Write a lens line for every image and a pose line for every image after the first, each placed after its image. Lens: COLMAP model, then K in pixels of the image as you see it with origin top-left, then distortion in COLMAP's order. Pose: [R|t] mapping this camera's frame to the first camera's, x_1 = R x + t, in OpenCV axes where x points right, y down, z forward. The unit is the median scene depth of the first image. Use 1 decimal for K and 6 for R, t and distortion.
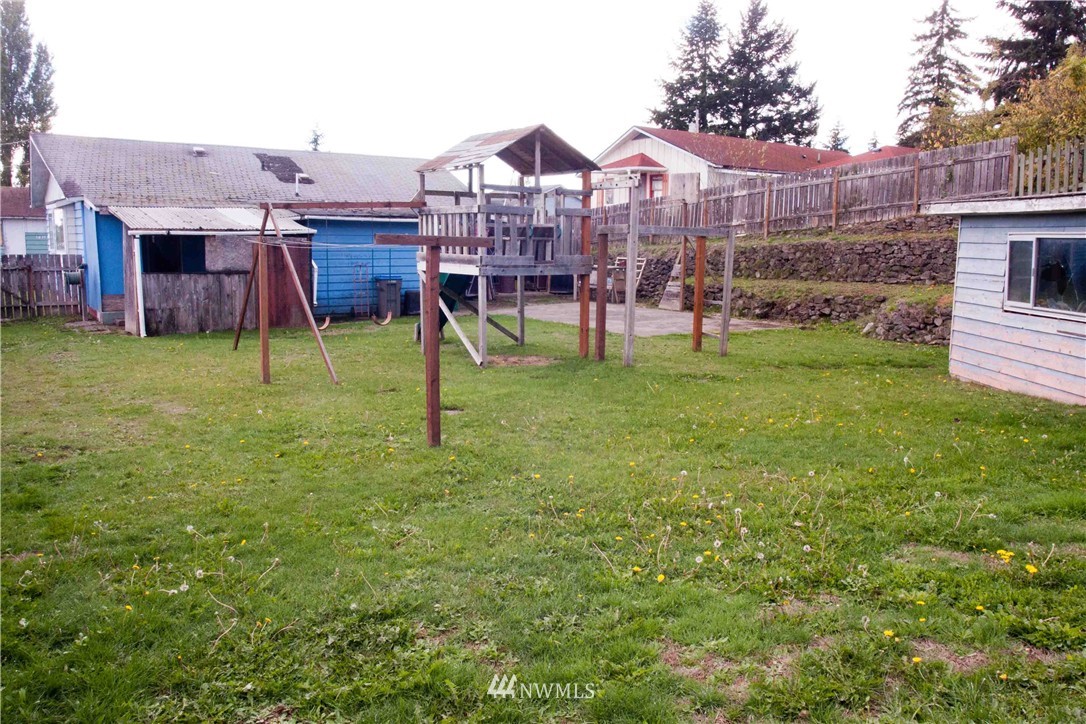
lens RADIAL K [[855.9, 0, 543.0], [0, 855.9, 362.0], [0, 0, 1]] dist [-0.047348, -0.002279]
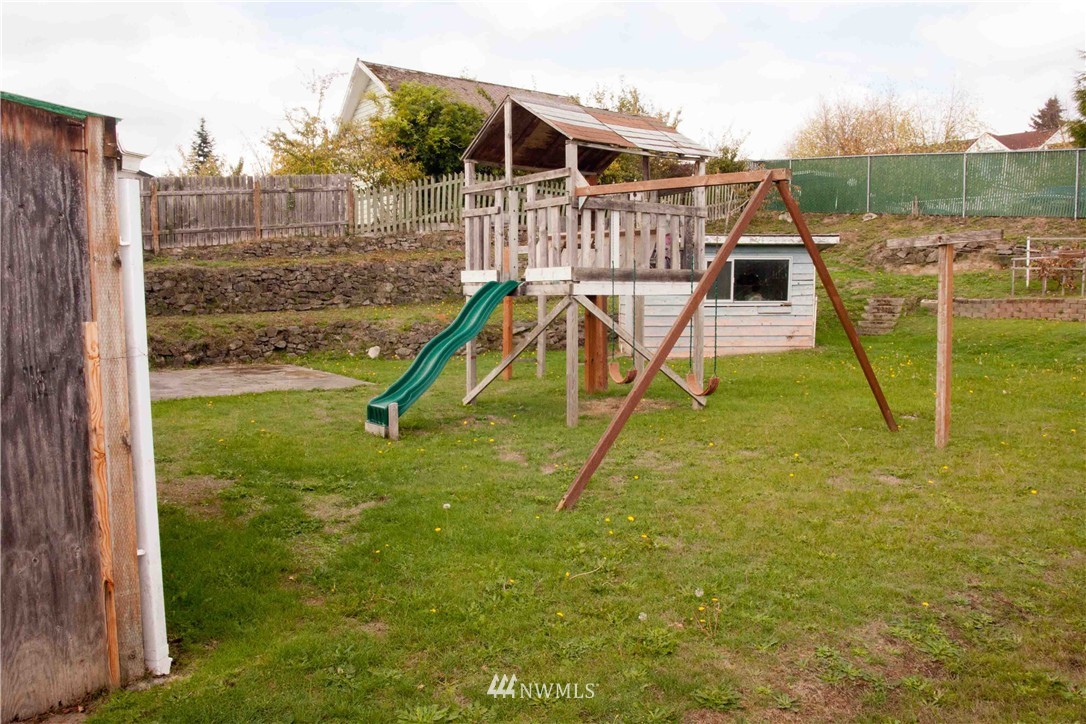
lens RADIAL K [[855.9, 0, 543.0], [0, 855.9, 362.0], [0, 0, 1]] dist [-0.047348, -0.002279]
pose [[-0.044514, -0.099156, 0.994076, -0.558657], [0.147723, 0.983470, 0.104713, -0.093566], [-0.988027, 0.151509, -0.029131, 0.749815]]
